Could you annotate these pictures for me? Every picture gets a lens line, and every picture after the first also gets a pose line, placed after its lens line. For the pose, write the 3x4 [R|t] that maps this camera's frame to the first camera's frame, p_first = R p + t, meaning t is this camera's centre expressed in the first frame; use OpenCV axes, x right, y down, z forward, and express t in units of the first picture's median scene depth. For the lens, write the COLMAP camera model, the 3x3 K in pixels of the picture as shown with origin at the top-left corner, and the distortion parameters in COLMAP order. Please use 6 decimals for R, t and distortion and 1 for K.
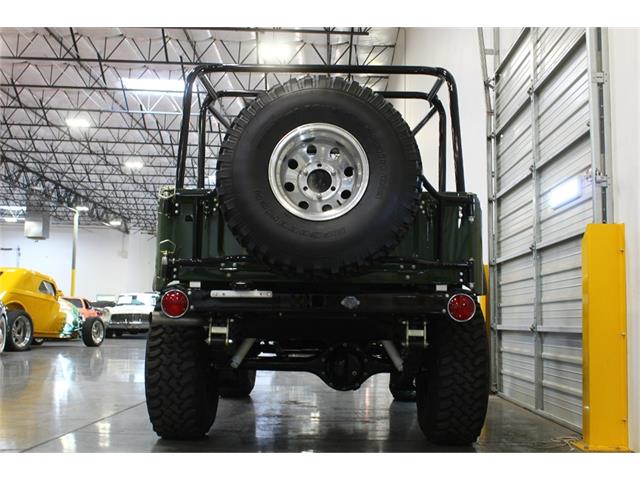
lens RADIAL K [[750.2, 0, 323.2], [0, 750.2, 241.6], [0, 0, 1]] dist [-0.064953, 0.032888]
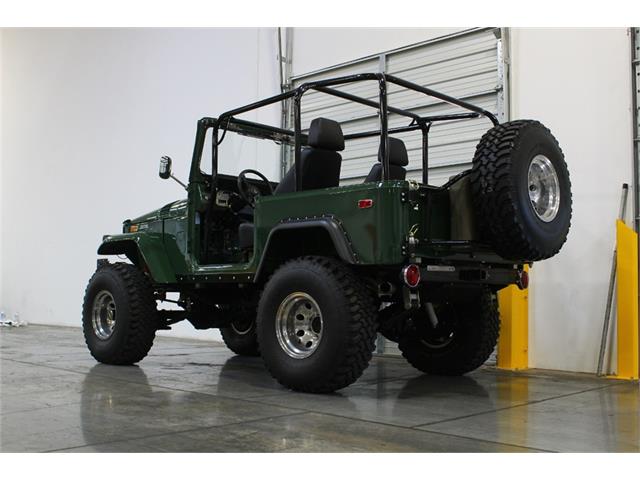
lens RADIAL K [[750.2, 0, 323.2], [0, 750.2, 241.6], [0, 0, 1]] dist [-0.064953, 0.032888]
pose [[0.682681, 0.040977, 0.729567, -1.030681], [-0.074798, 0.997101, 0.013988, 0.017685], [-0.726878, -0.064119, 0.683766, 0.227873]]
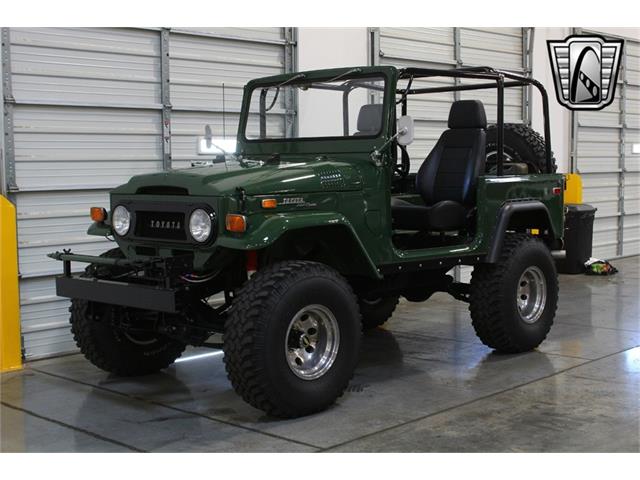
lens RADIAL K [[944.5, 0, 320.5], [0, 944.5, 240.5], [0, 0, 1]] dist [-0.013650, 0.031191]
pose [[-0.732078, -0.066085, 0.678007, -1.067148], [-0.073281, 0.997148, 0.018066, 0.064388], [-0.677267, -0.036459, -0.734833, 2.500192]]
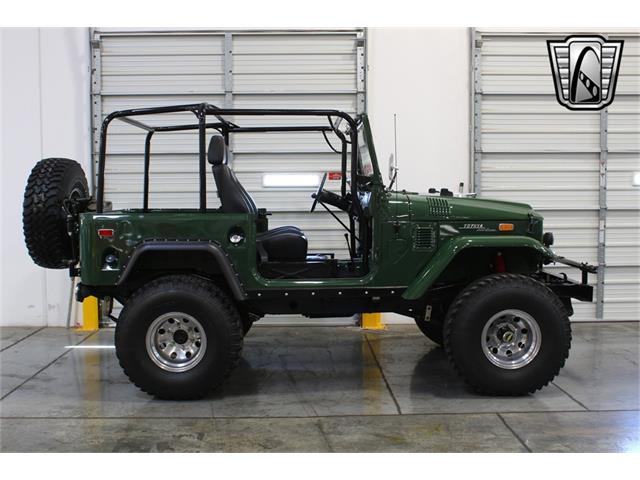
lens RADIAL K [[705.3, 0, 317.9], [0, 705.3, 240.4], [0, 0, 1]] dist [-0.085581, 0.048611]
pose [[-0.037147, -0.091264, 0.995134, -1.394890], [-0.100357, 0.991127, 0.087150, -0.089749], [-0.994258, -0.096631, -0.045977, 1.221068]]
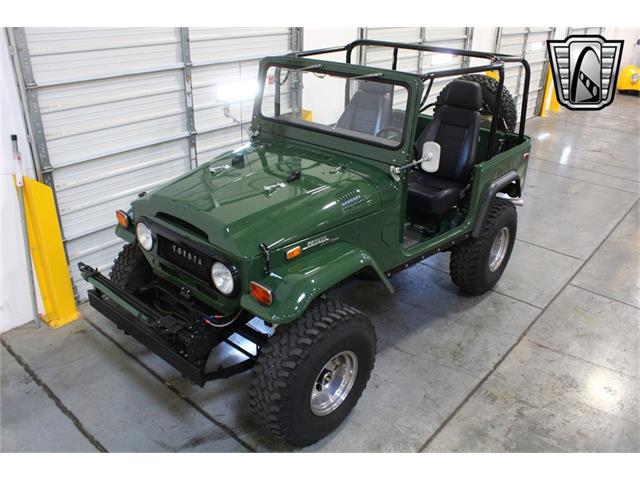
lens RADIAL K [[533.2, 0, 317.5], [0, 533.2, 239.9], [0, 0, 1]] dist [-0.149092, 0.128175]
pose [[-0.760005, -0.315080, 0.568434, -0.556102], [-0.104610, 0.922526, 0.371487, -0.232685], [-0.641443, 0.222869, -0.734084, 2.092429]]
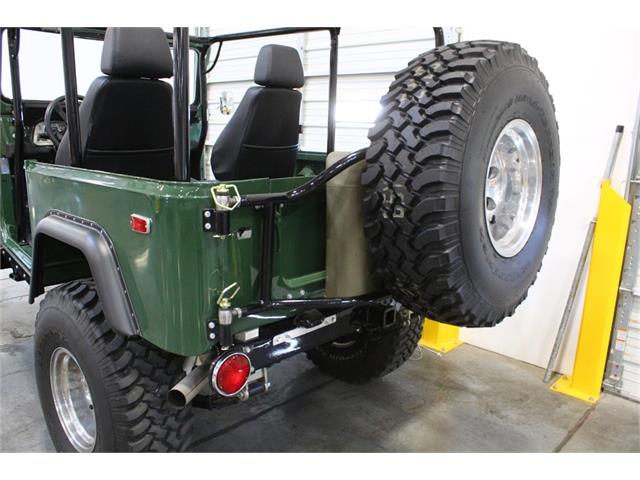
lens RADIAL K [[533.2, 0, 317.5], [0, 533.2, 239.9], [0, 0, 1]] dist [-0.149092, 0.128175]
pose [[0.686855, -0.153016, 0.710504, -0.375158], [-0.091006, 0.951785, 0.292956, -0.134177], [-0.721074, -0.265878, 0.639813, 0.603772]]
